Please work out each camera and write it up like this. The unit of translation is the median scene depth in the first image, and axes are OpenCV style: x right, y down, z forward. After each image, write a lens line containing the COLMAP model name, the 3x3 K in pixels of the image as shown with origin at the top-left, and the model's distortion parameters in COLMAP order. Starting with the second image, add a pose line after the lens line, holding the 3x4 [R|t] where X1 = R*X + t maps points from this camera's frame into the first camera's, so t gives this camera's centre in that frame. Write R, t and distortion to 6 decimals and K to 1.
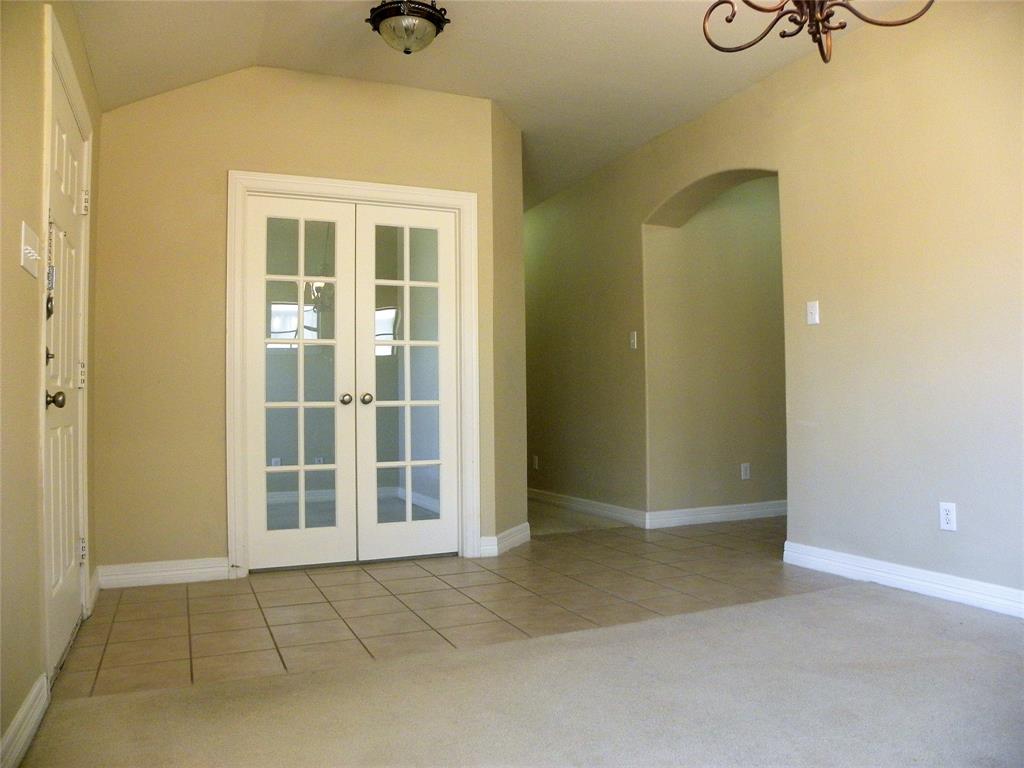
lens RADIAL K [[781.6, 0, 512.0], [0, 781.6, 384.0], [0, 0, 1]] dist [-0.153401, 0.107016]
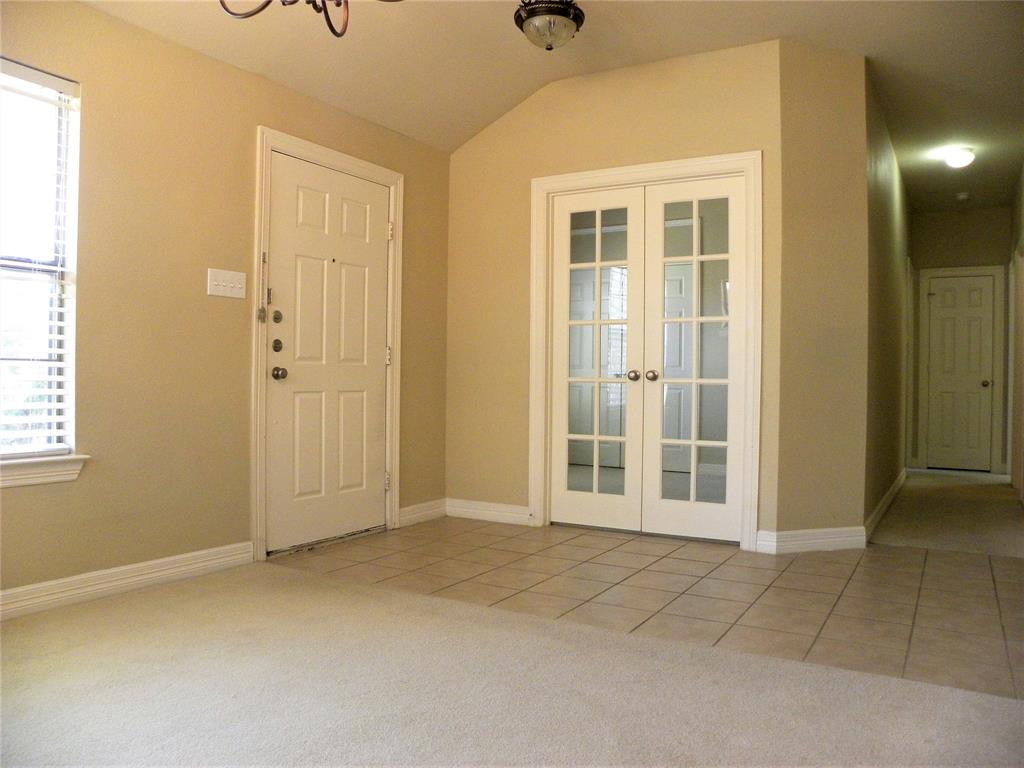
lens RADIAL K [[781.6, 0, 512.0], [0, 781.6, 384.0], [0, 0, 1]] dist [-0.153401, 0.107016]
pose [[0.568454, 0.028386, -0.822225, 0.552885], [0.002185, 0.999349, 0.036012, -0.007577], [0.822712, -0.022268, 0.568022, 0.267802]]
